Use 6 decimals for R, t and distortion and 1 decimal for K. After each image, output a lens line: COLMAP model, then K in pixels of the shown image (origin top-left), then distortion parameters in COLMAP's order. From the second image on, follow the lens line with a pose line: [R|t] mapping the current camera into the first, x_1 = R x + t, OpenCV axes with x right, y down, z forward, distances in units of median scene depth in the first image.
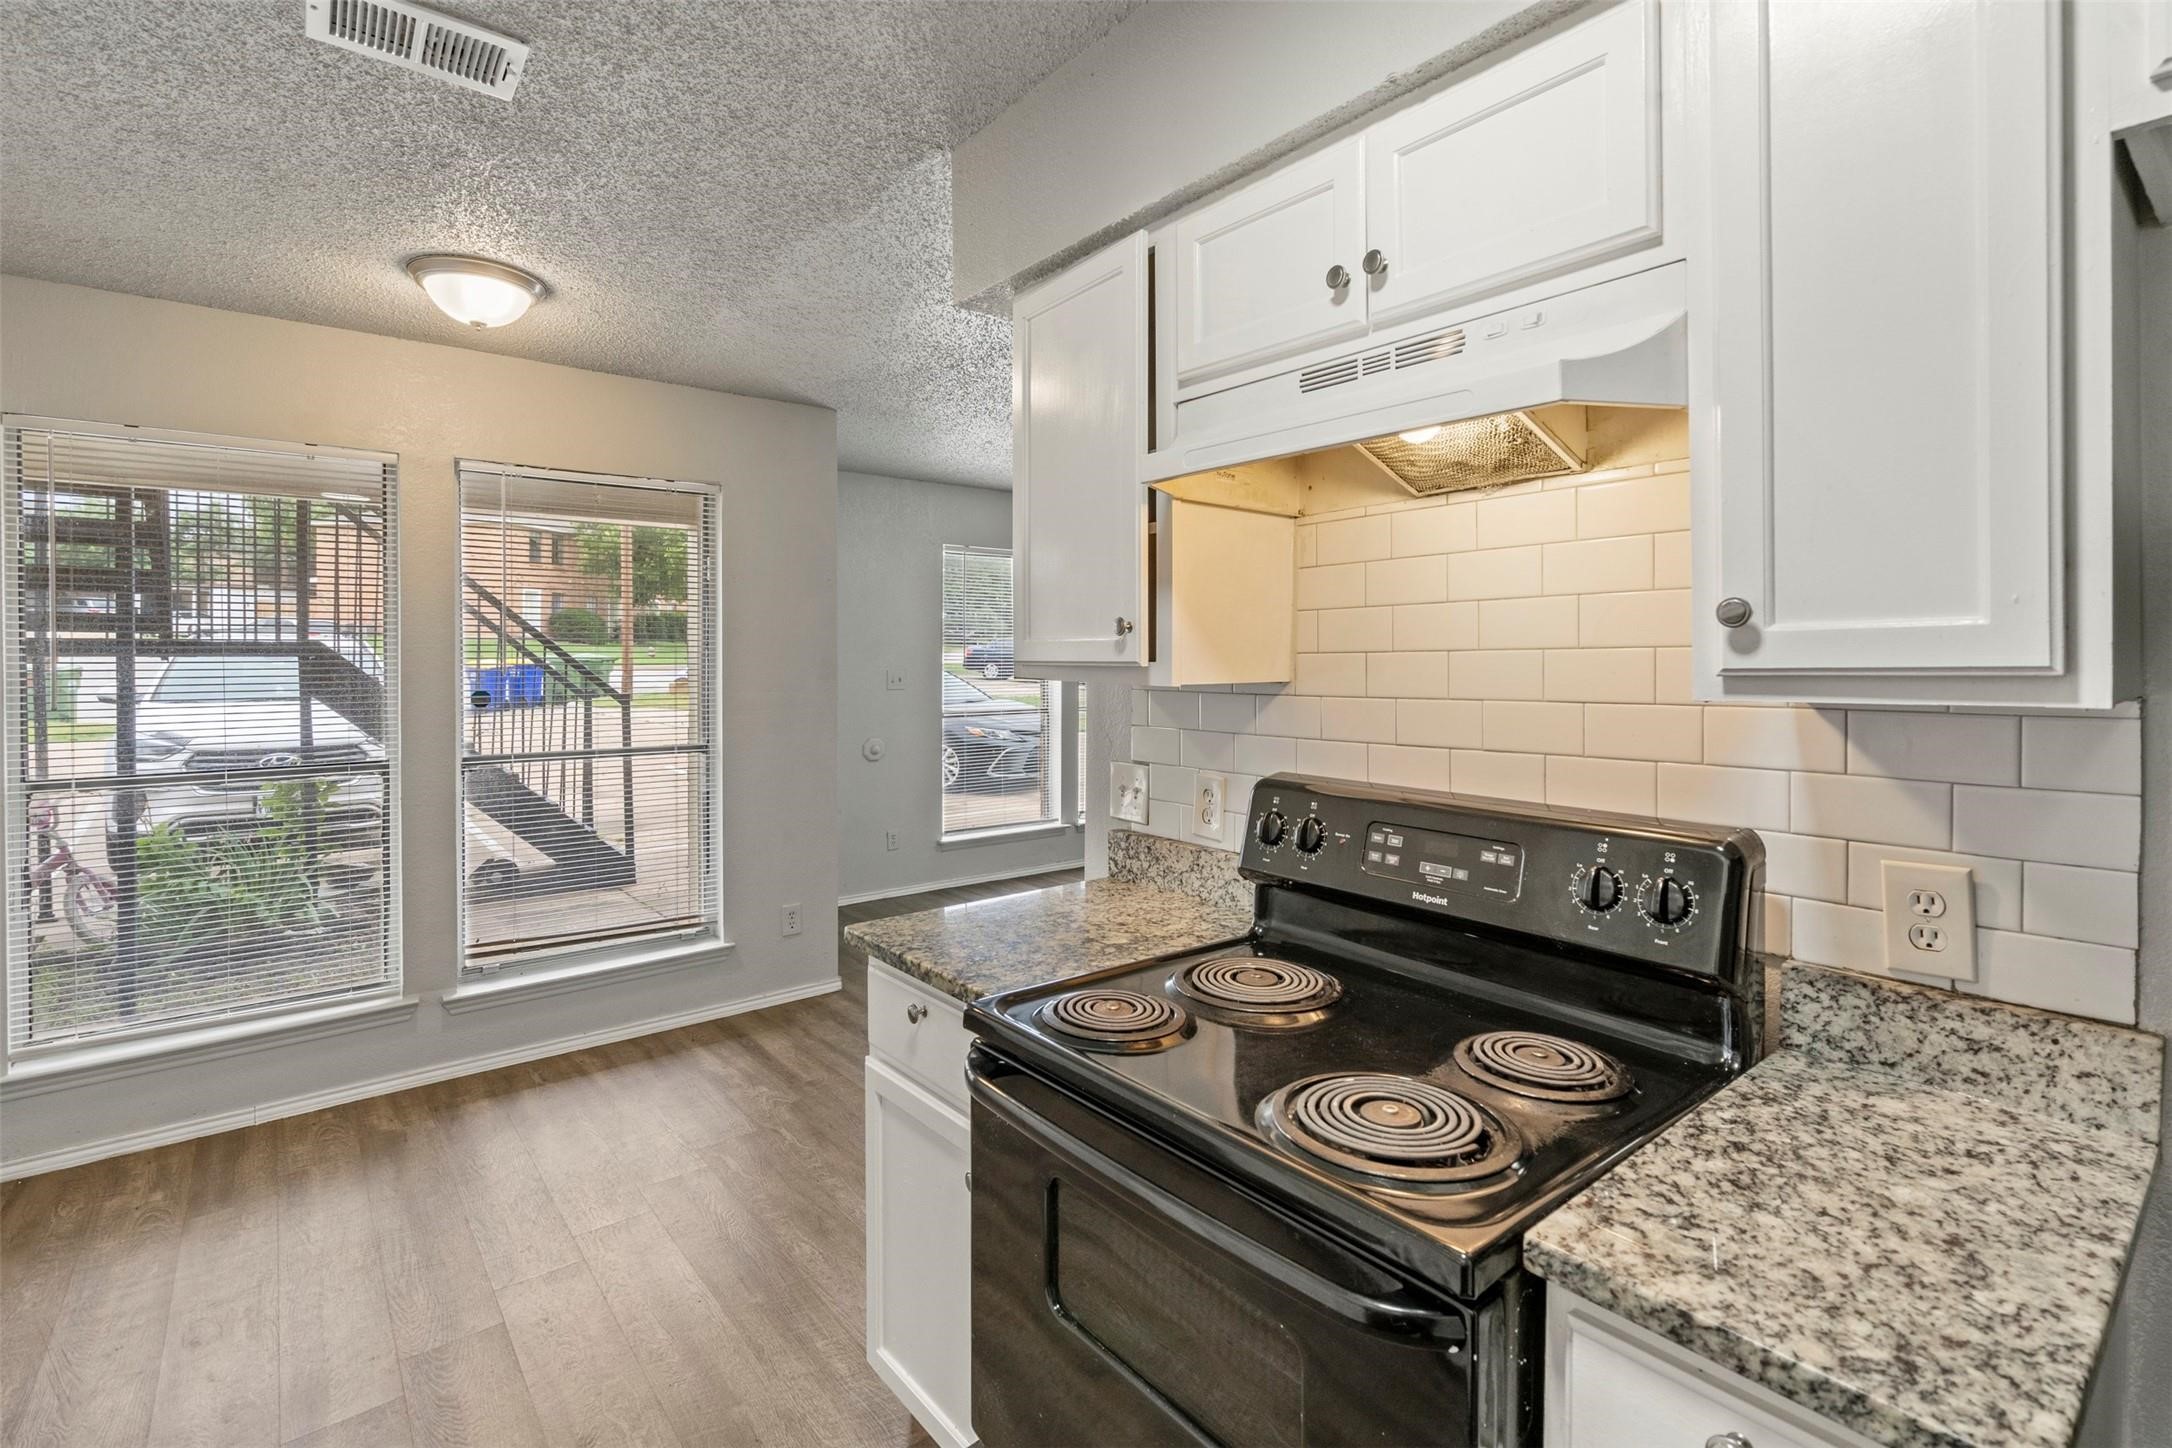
lens RADIAL K [[992.3, 0, 1077.4], [0, 992.3, 664.3], [0, 0, 1]] dist [-0.000536, 0.000346]
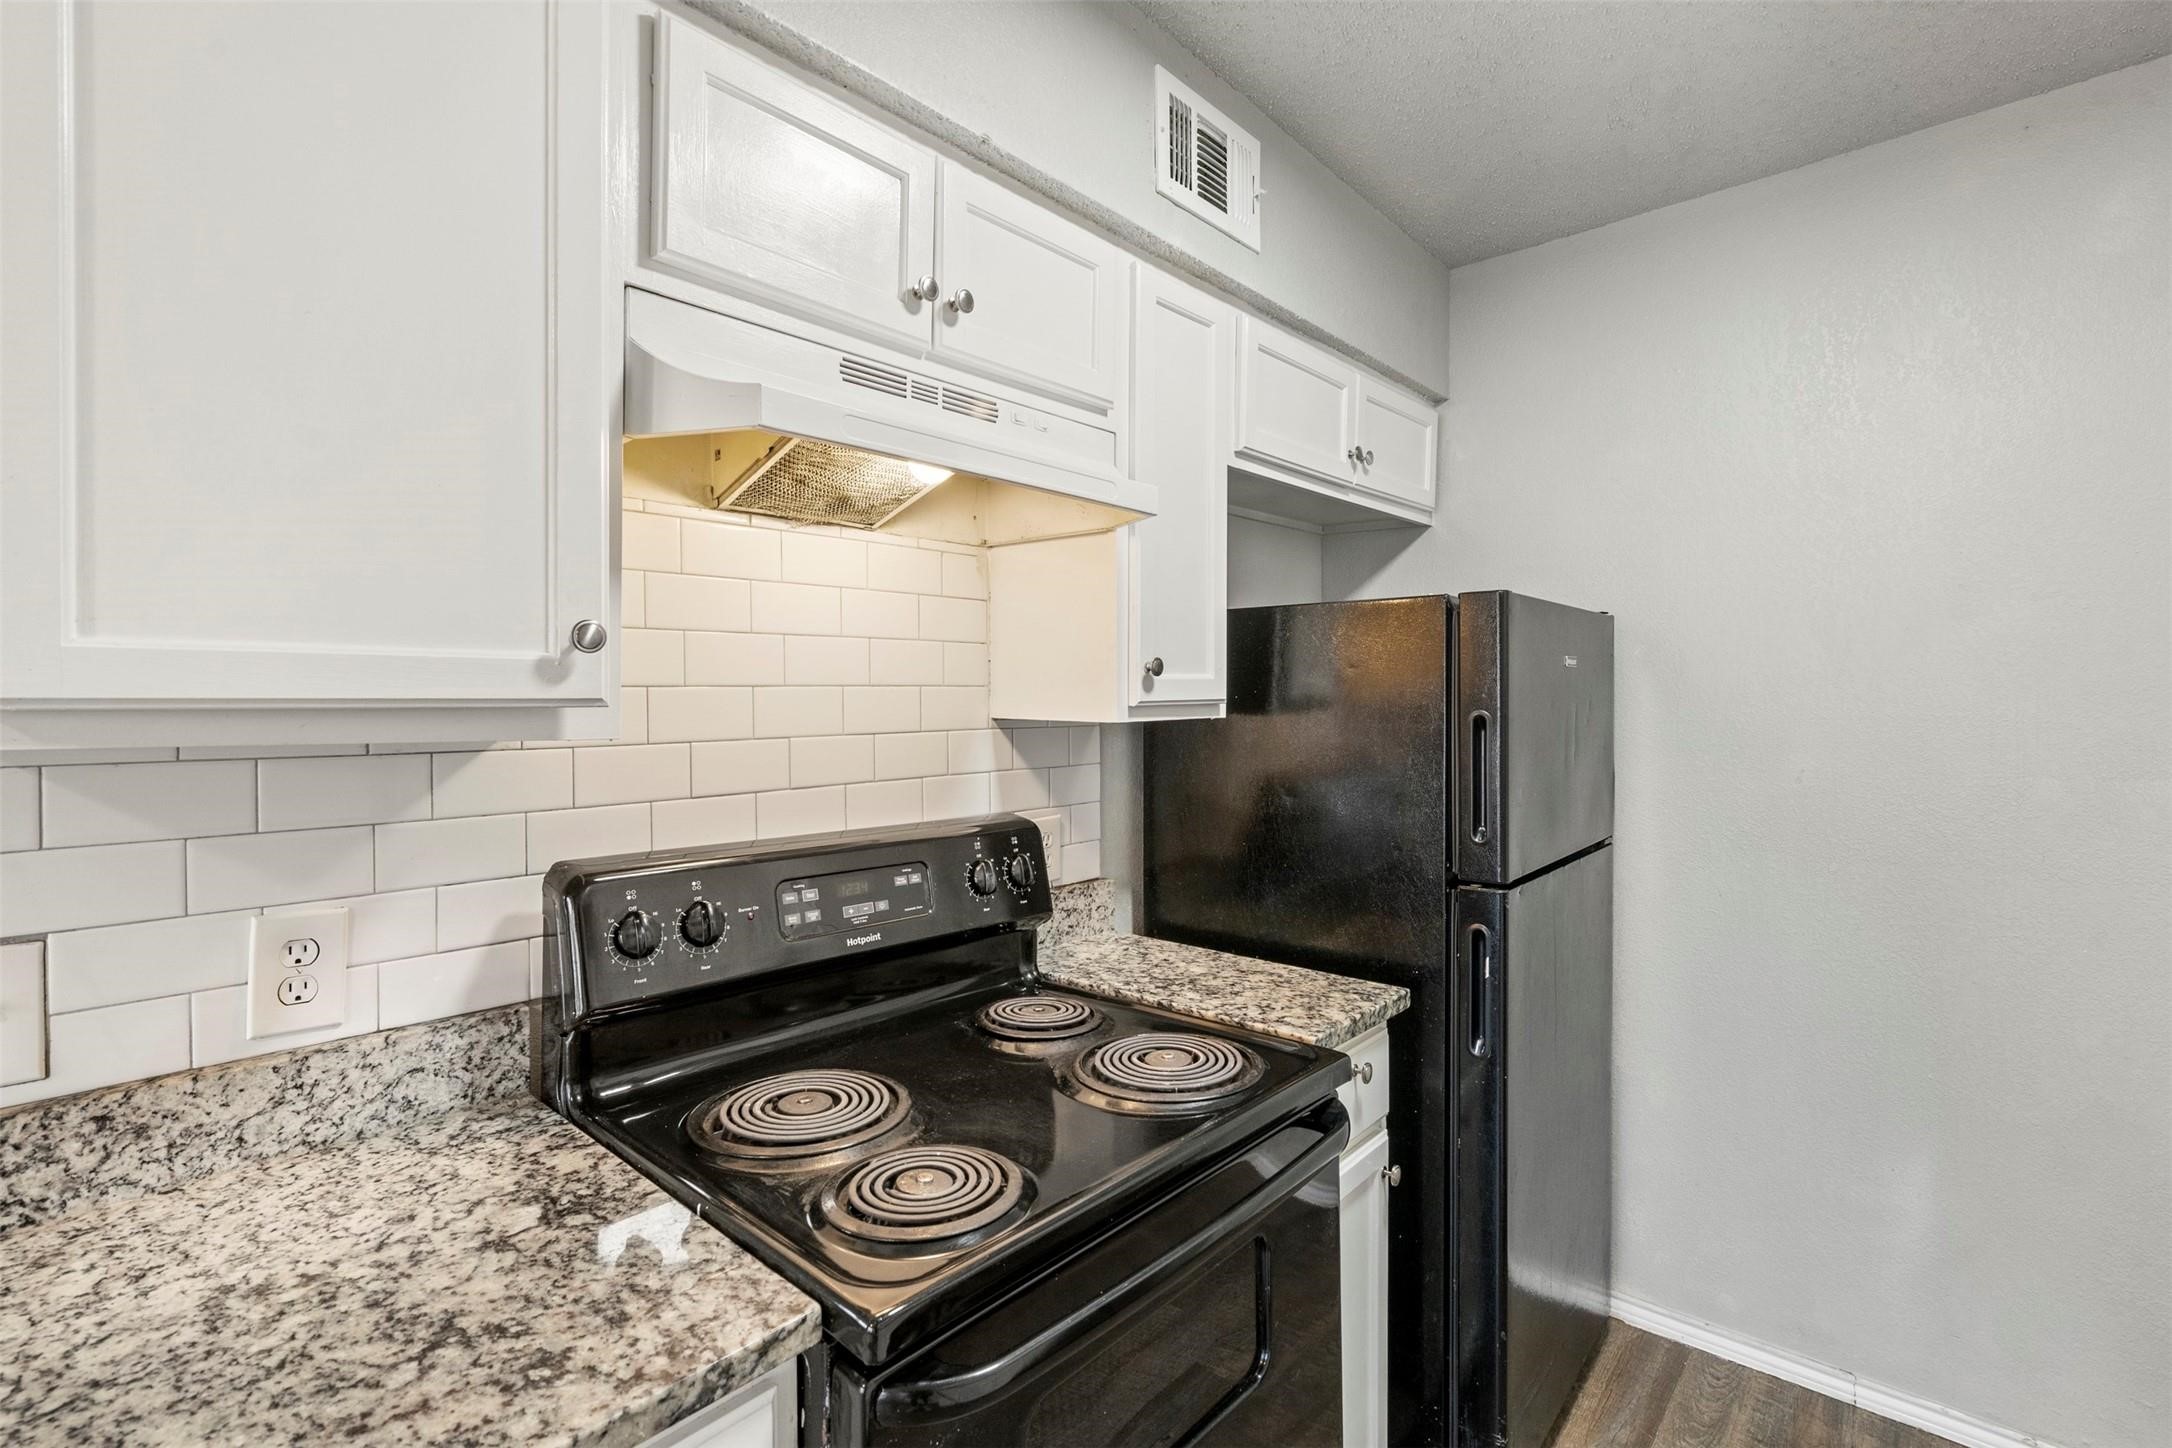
lens RADIAL K [[992.3, 0, 1088.4], [0, 992.3, 708.3], [0, 0, 1]] dist [-0.000536, 0.000346]
pose [[-0.160579, -0.006729, 0.987000, -0.868114], [0.008618, 0.999929, 0.008219, 0.002045], [-0.986985, 0.009825, -0.160510, 1.255693]]
